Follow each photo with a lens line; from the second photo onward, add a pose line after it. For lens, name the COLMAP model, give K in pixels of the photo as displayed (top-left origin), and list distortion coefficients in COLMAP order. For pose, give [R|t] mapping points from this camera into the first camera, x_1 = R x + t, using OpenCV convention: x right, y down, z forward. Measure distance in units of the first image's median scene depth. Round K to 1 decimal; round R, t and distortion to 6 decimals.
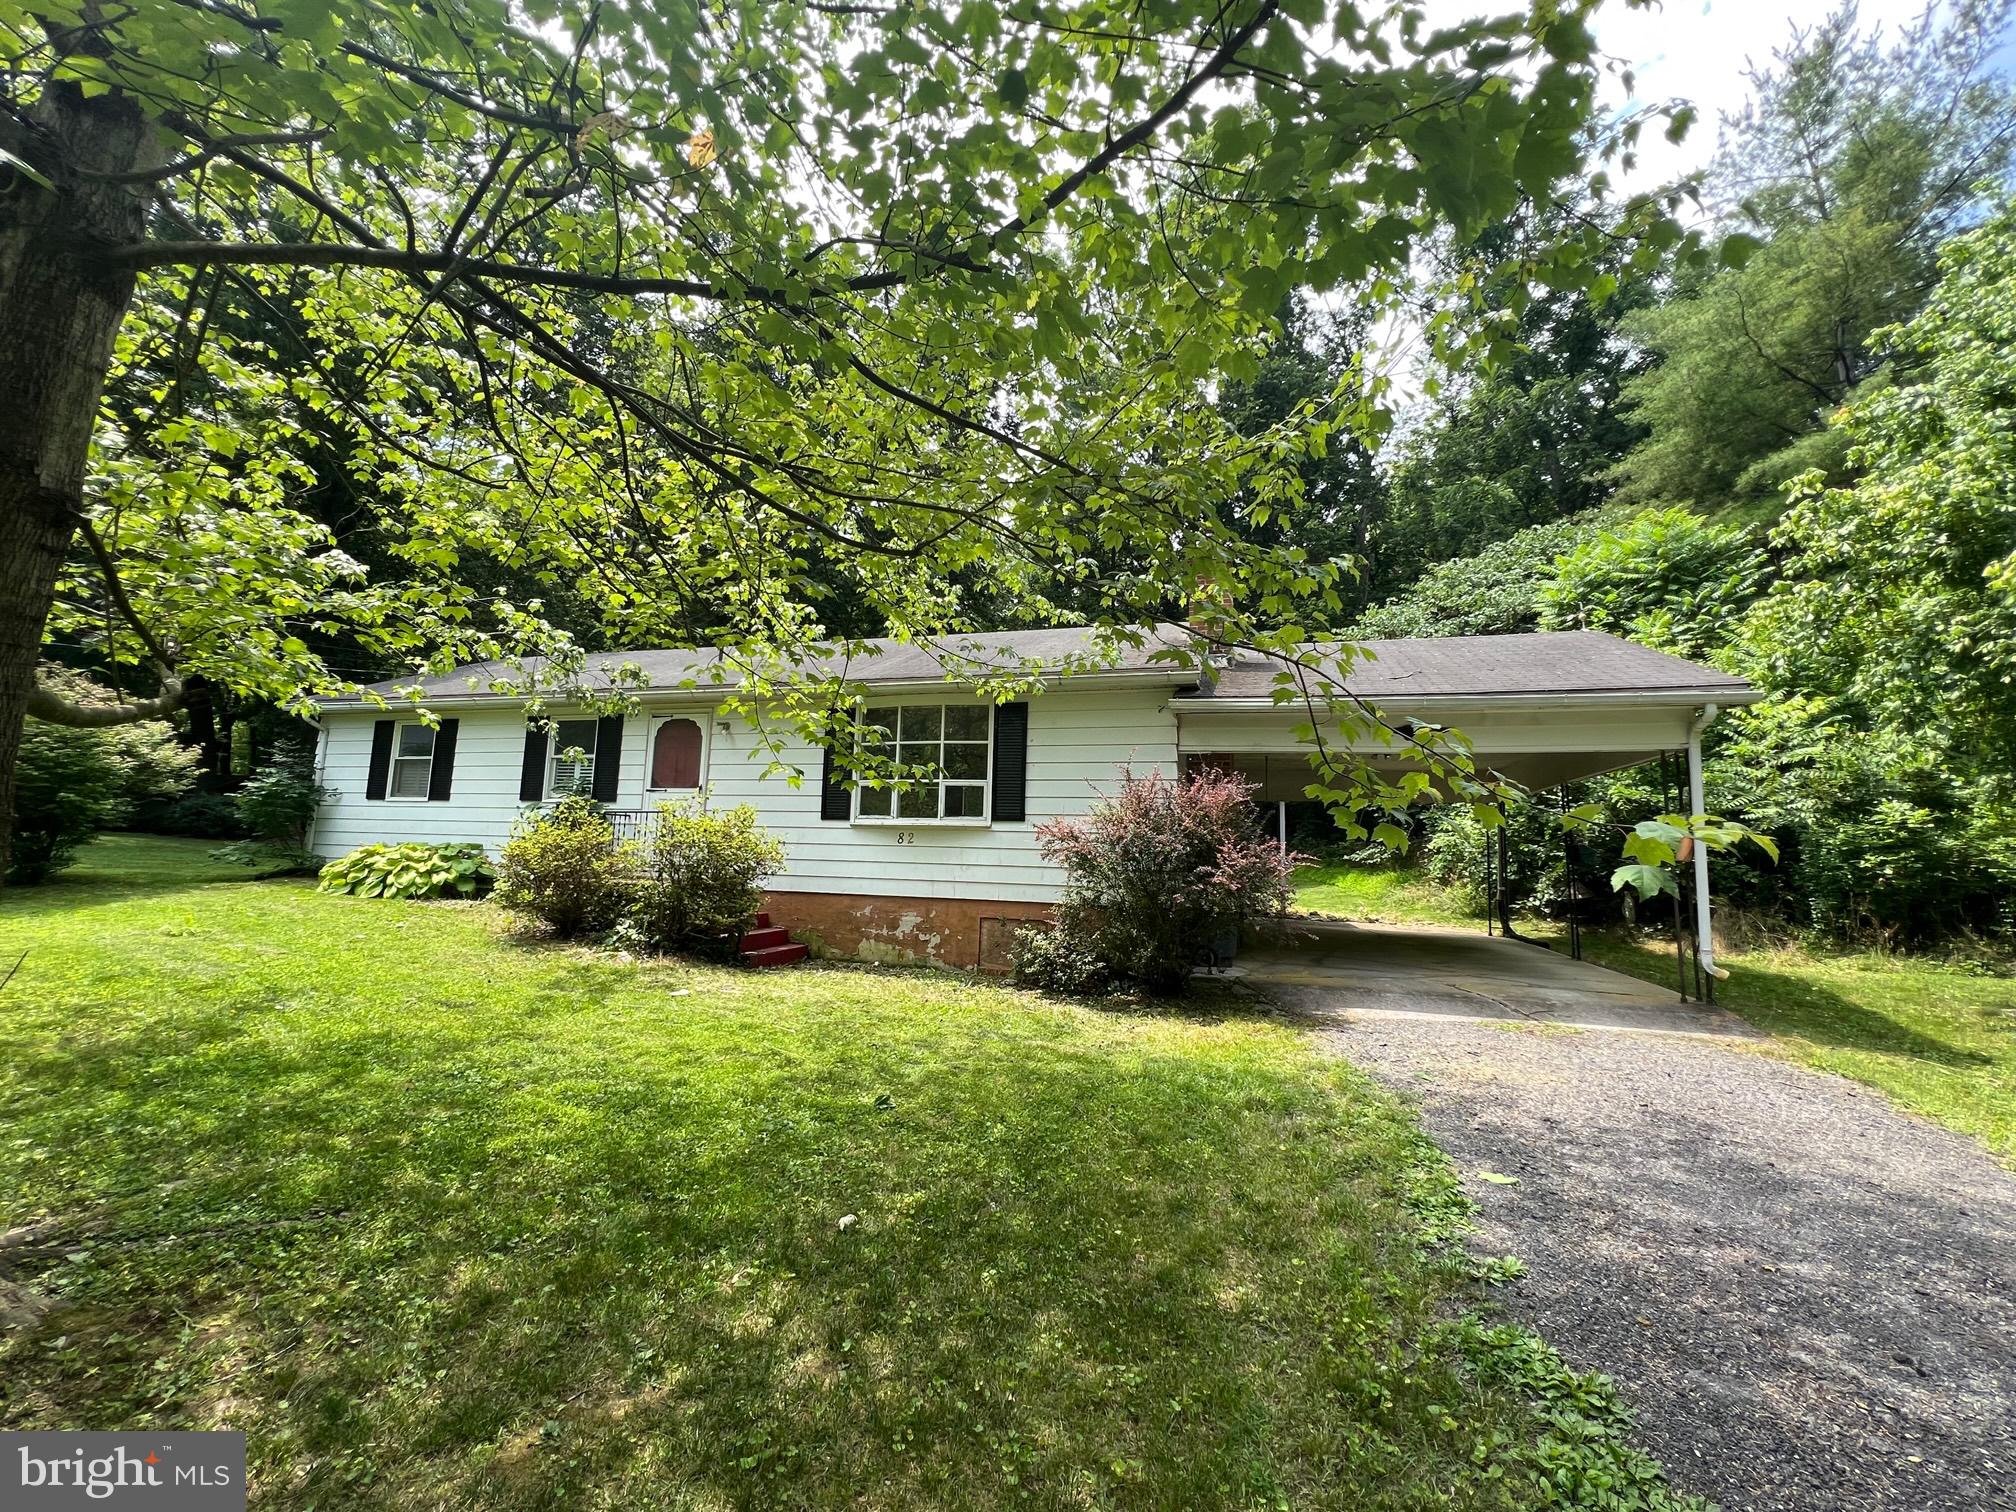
lens RADIAL K [[811.4, 0, 1008.0], [0, 811.4, 756.0], [0, 0, 1]] dist [0.000413, -0.000077]
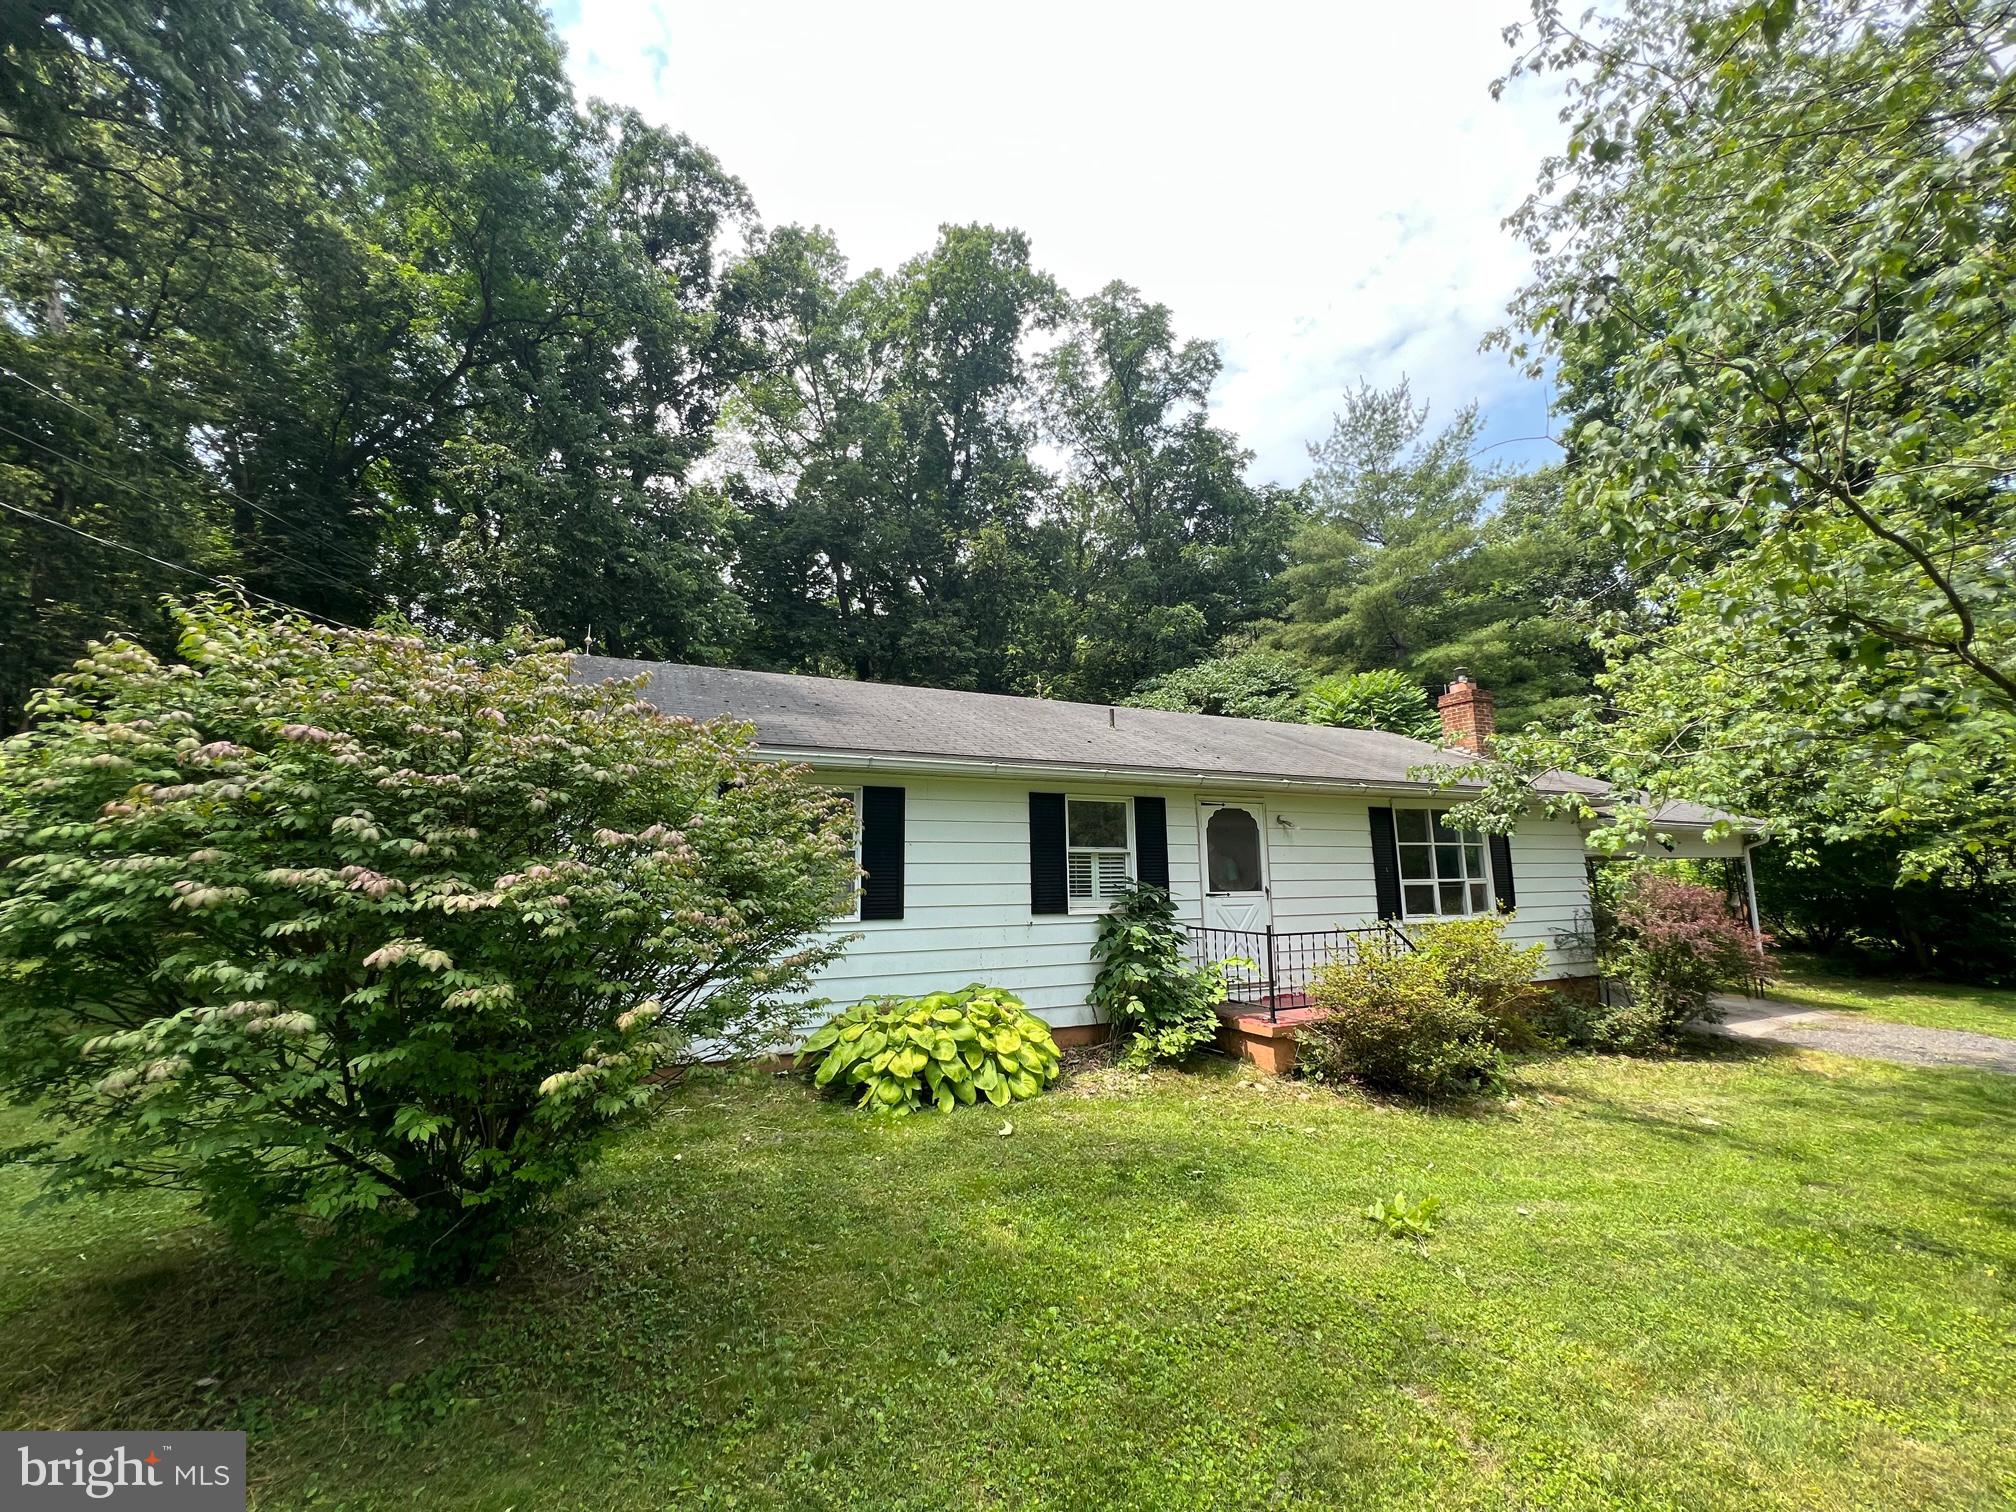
lens RADIAL K [[811.4, 0, 1008.0], [0, 811.4, 756.0], [0, 0, 1]] dist [0.000413, -0.000077]
pose [[0.742528, 0.089786, 0.663770, -1.138907], [-0.018592, 0.993356, -0.113569, 0.000223], [-0.669557, 0.071987, 0.739264, 0.515636]]
